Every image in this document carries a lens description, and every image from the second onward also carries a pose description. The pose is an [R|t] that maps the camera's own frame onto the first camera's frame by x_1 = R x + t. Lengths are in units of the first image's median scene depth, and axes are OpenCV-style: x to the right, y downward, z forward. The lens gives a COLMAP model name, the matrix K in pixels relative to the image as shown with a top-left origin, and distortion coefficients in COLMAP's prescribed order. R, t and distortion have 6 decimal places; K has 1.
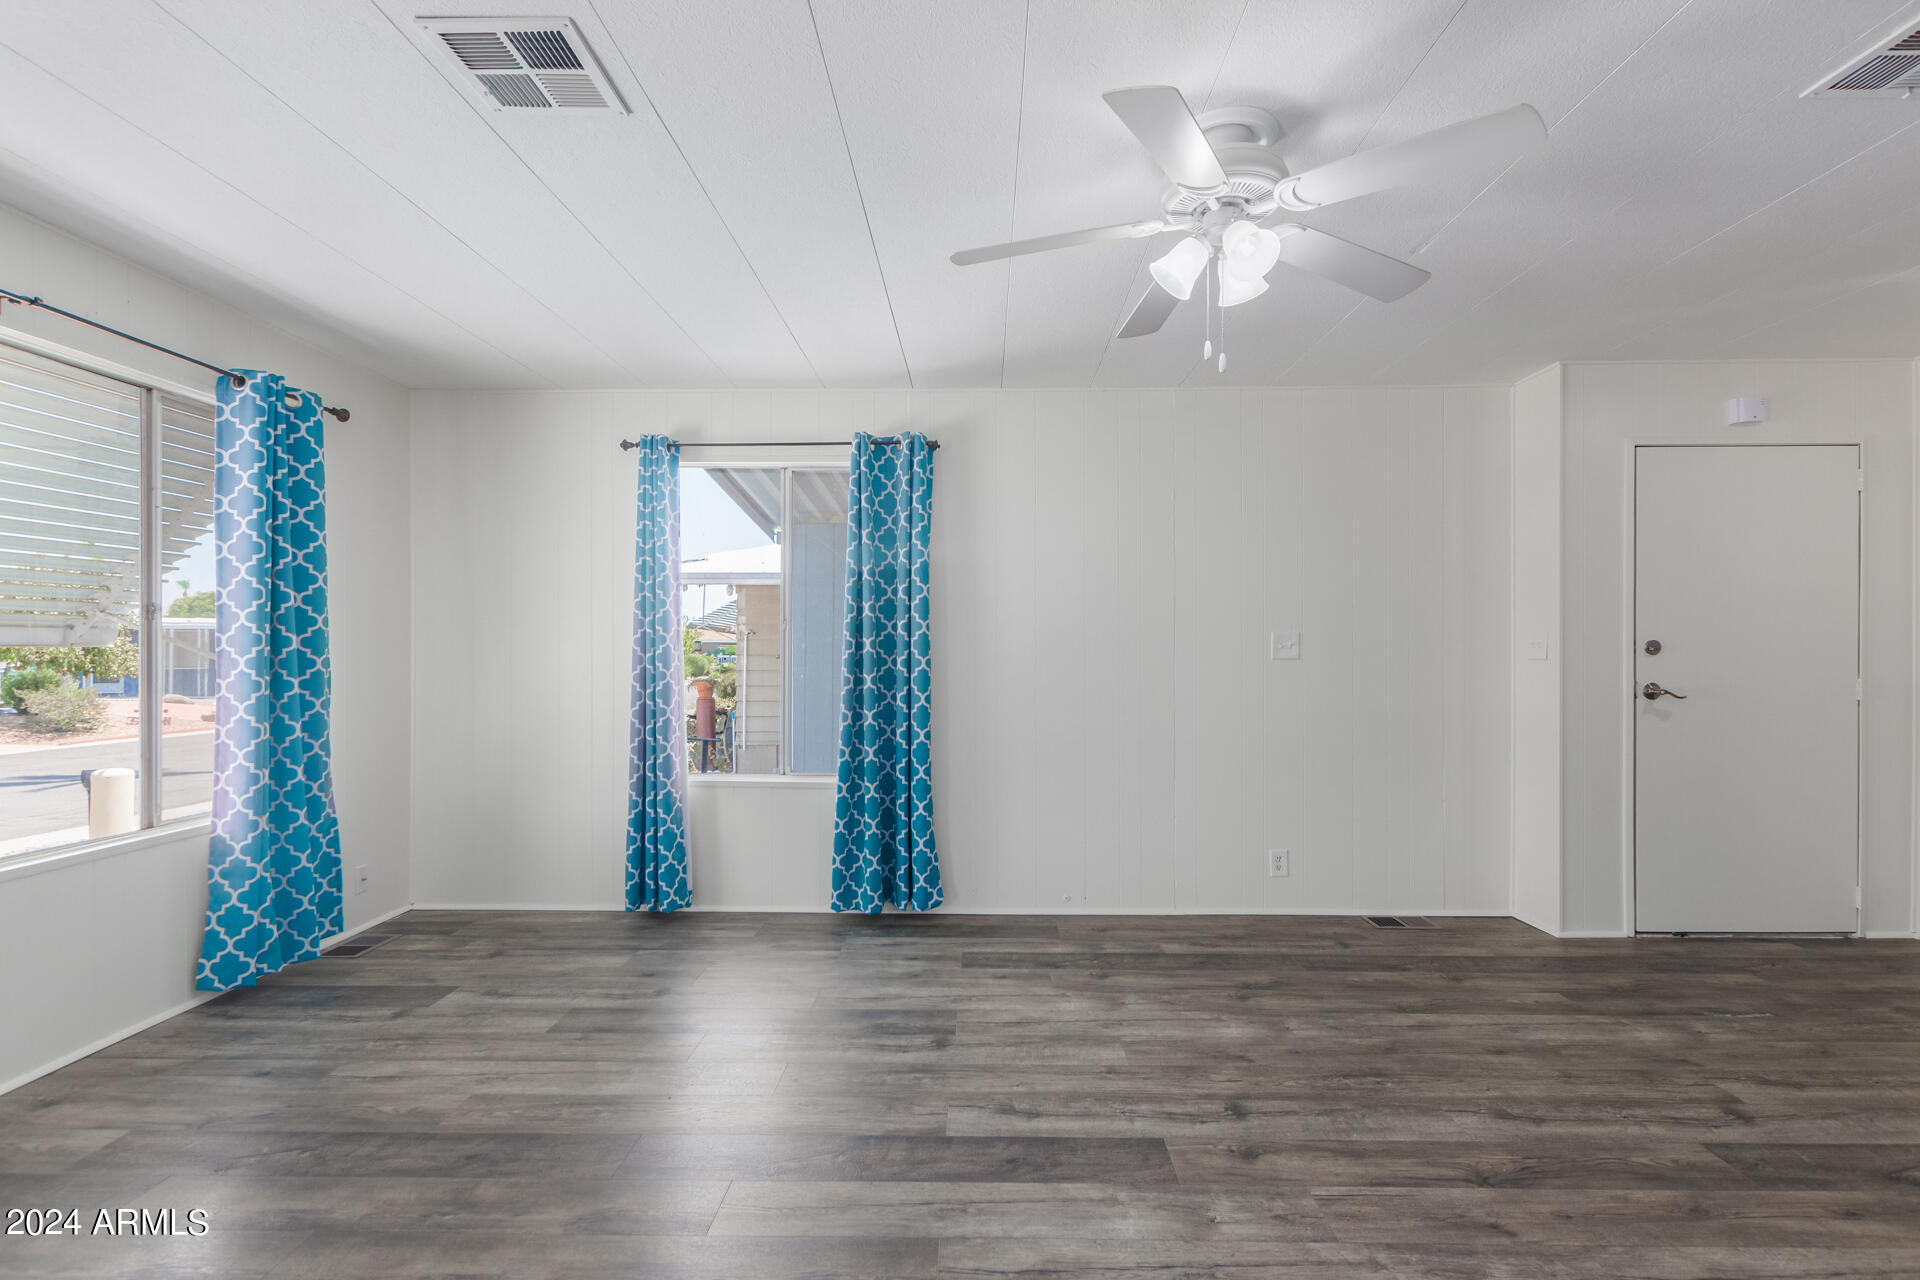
lens RADIAL K [[880.6, 0, 960.0], [0, 880.6, 640.0], [0, 0, 1]] dist [-0.000213, -0.000815]
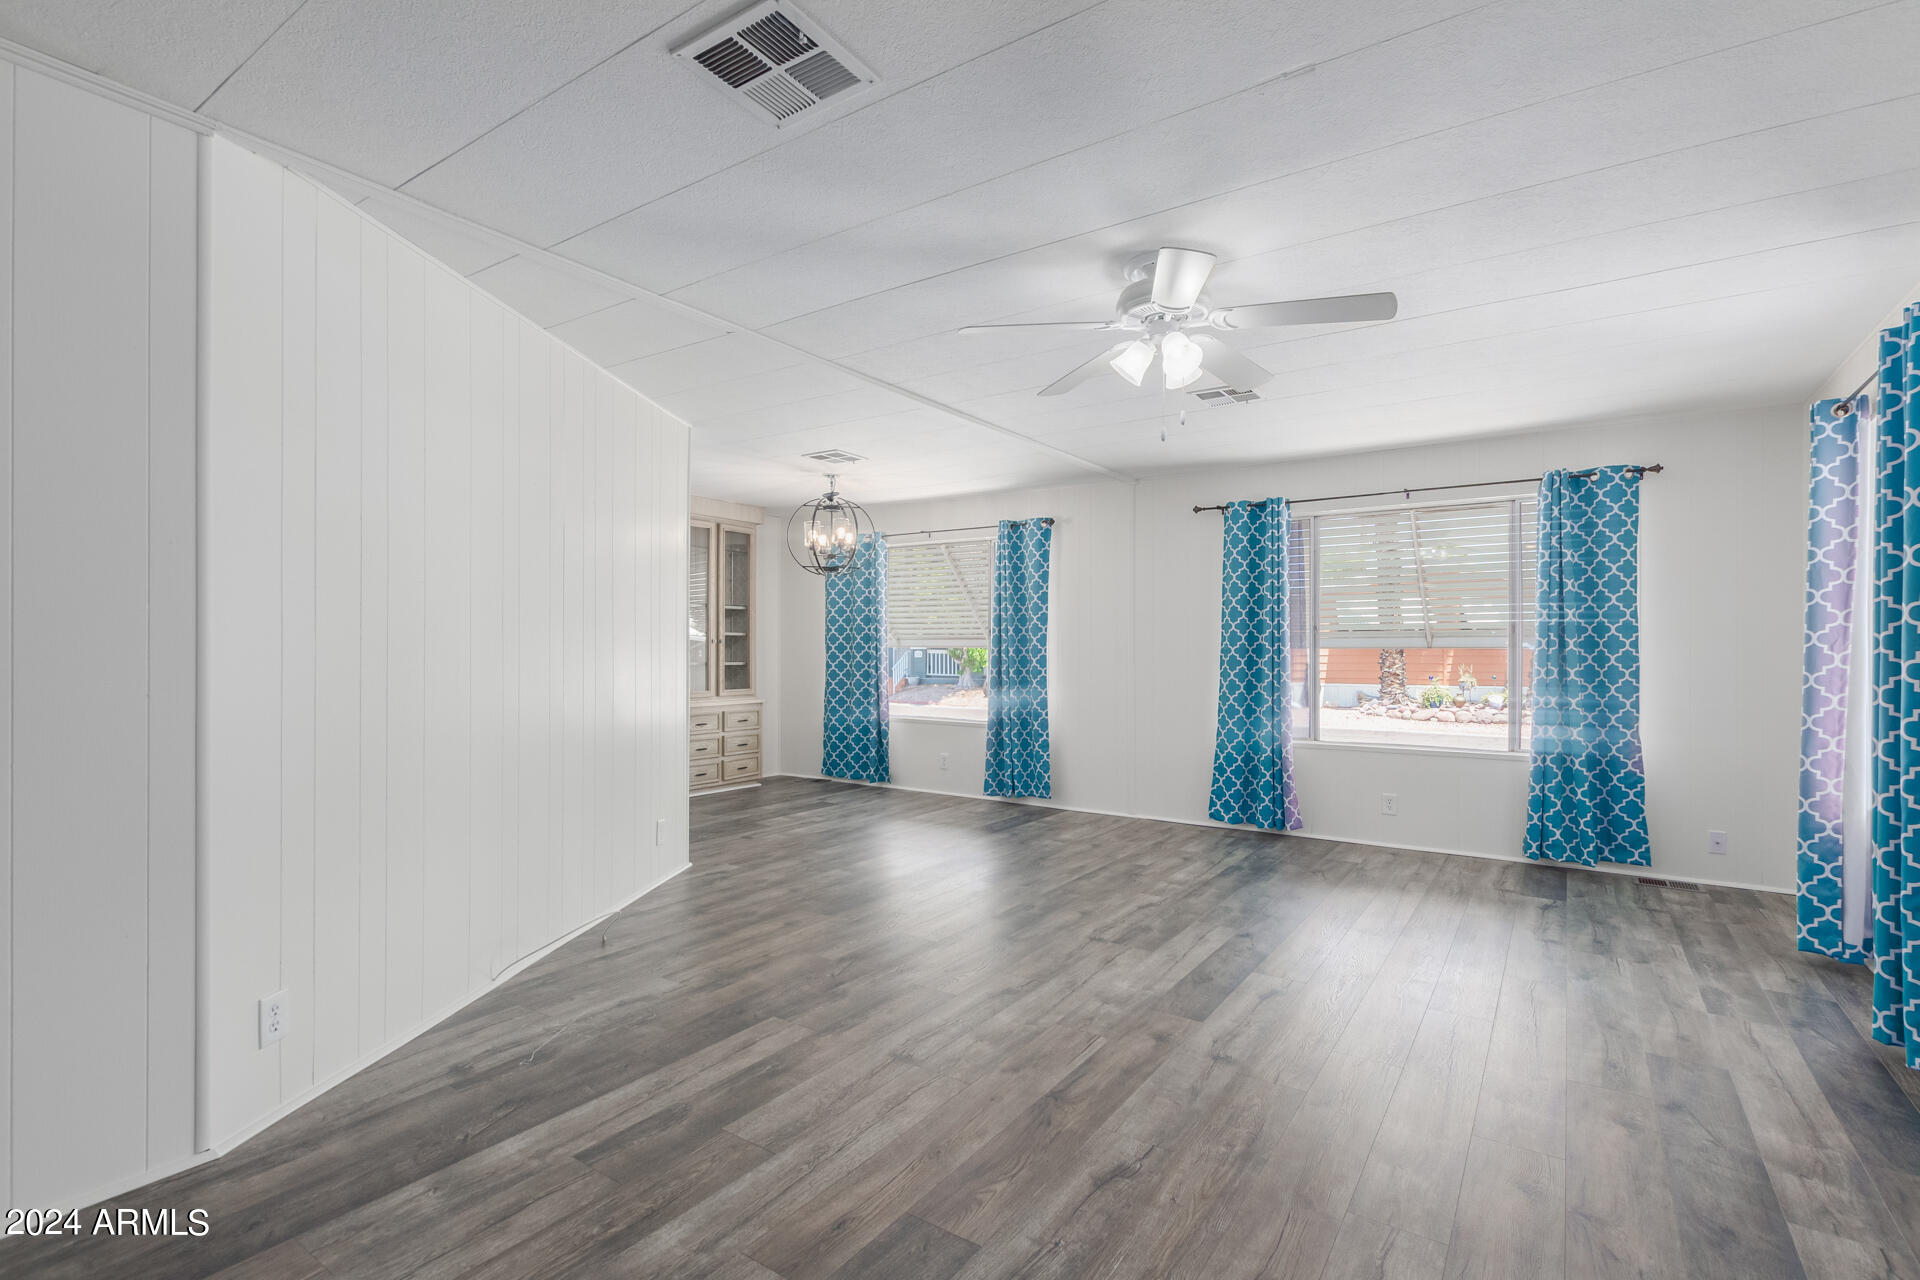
lens RADIAL K [[880.6, 0, 960.0], [0, 880.6, 640.0], [0, 0, 1]] dist [-0.000213, -0.000815]
pose [[-0.535605, -0.007062, -0.844439, 1.491624], [0.003834, 0.999934, -0.010794, 0.022381], [0.844460, -0.009019, -0.535543, 1.379286]]
